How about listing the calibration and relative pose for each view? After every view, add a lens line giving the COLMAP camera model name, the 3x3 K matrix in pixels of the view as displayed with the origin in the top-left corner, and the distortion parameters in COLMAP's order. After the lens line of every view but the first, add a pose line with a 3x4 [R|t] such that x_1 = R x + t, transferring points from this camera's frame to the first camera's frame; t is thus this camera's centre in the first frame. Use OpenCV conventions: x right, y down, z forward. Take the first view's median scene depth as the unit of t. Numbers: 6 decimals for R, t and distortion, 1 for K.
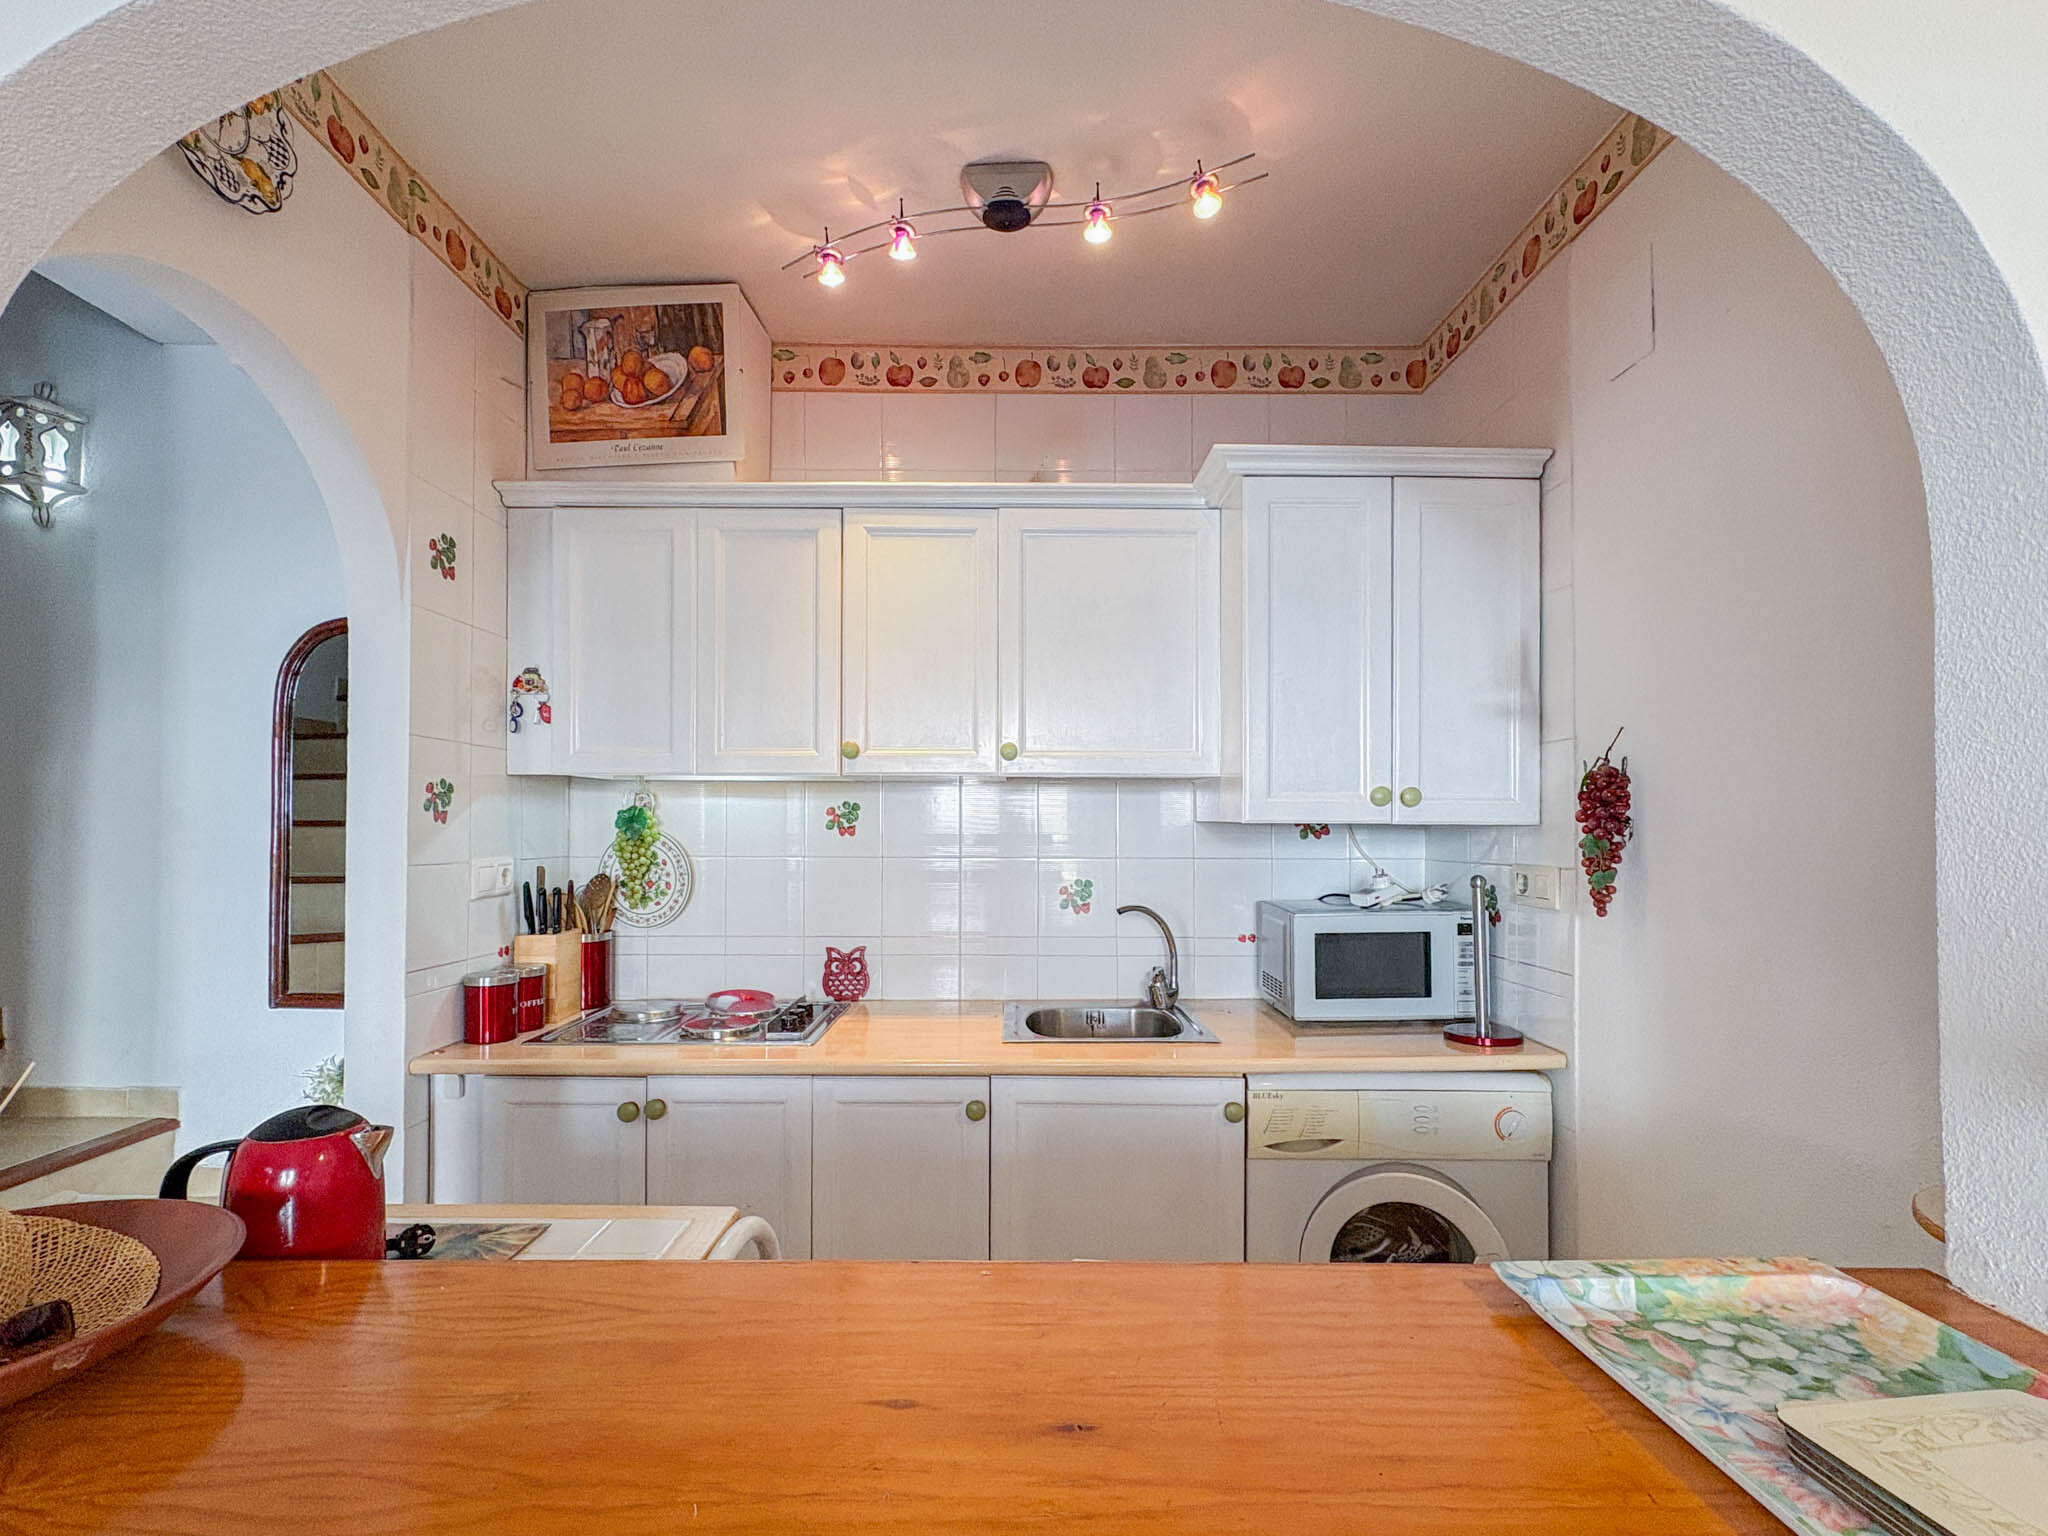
lens RADIAL K [[966.4, 0, 1014.8], [0, 966.4, 827.4], [0, 0, 1]] dist [0.001046, -0.000015]
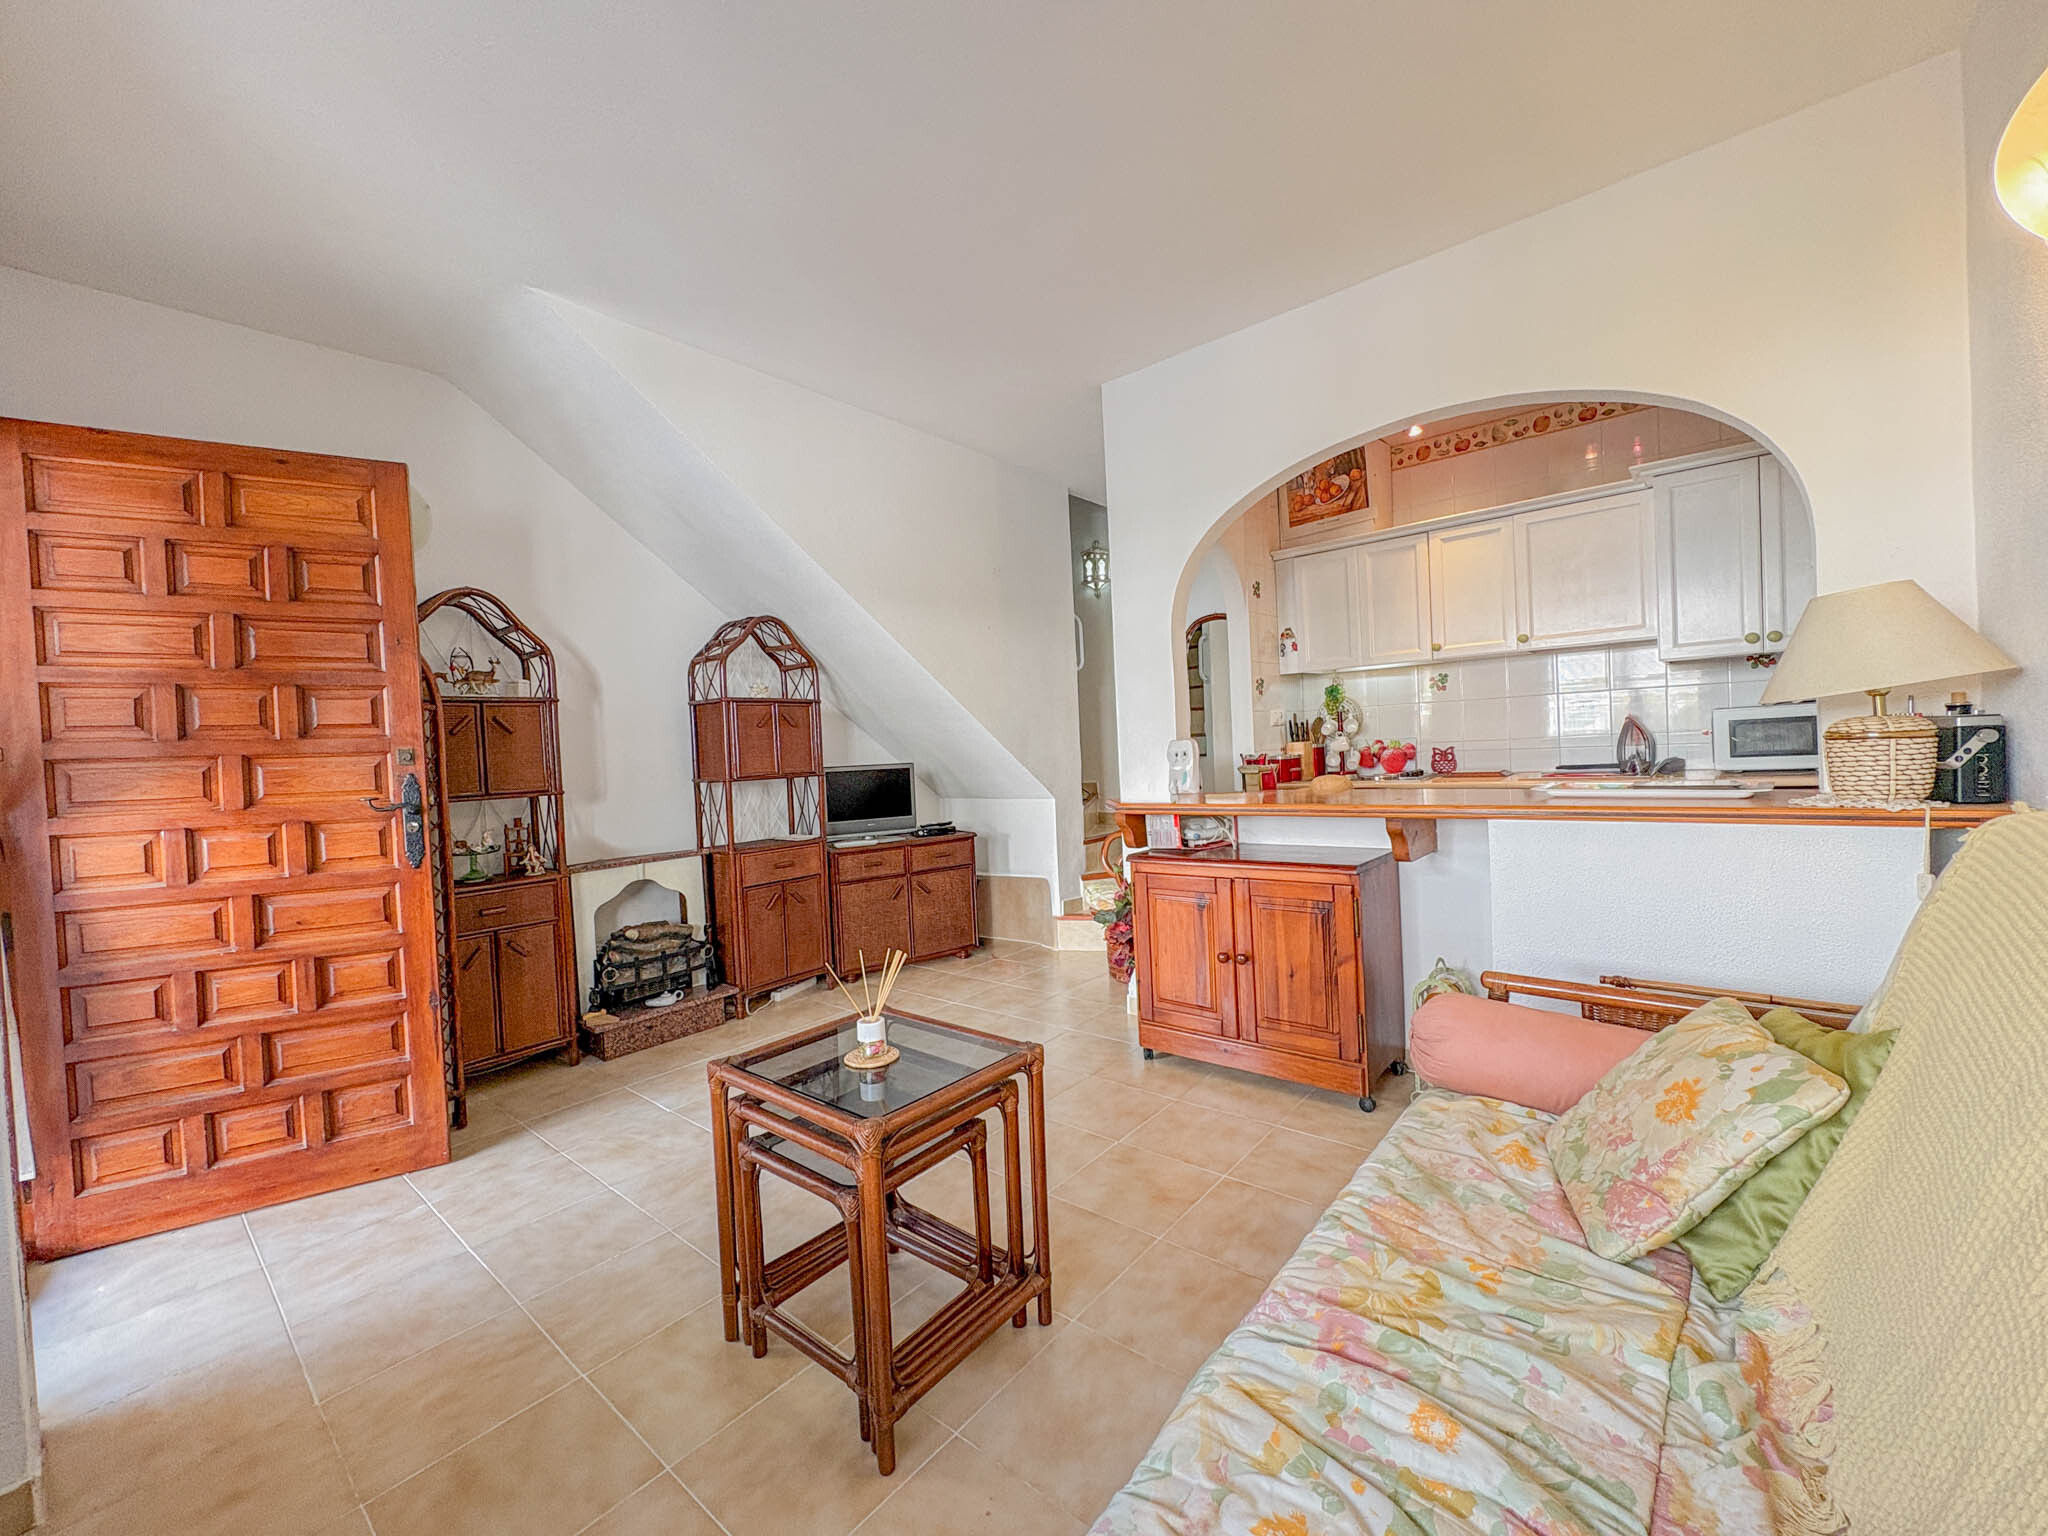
lens RADIAL K [[820.2, 0, 1024.9], [0, 820.2, 769.9], [0, 0, 1]] dist [-0.003572, 0.000277]
pose [[0.761699, -0.022048, -0.647555, 0.285777], [0.057354, 0.997792, 0.033491, 0.072579], [0.645387, -0.062650, 0.761282, -0.919146]]
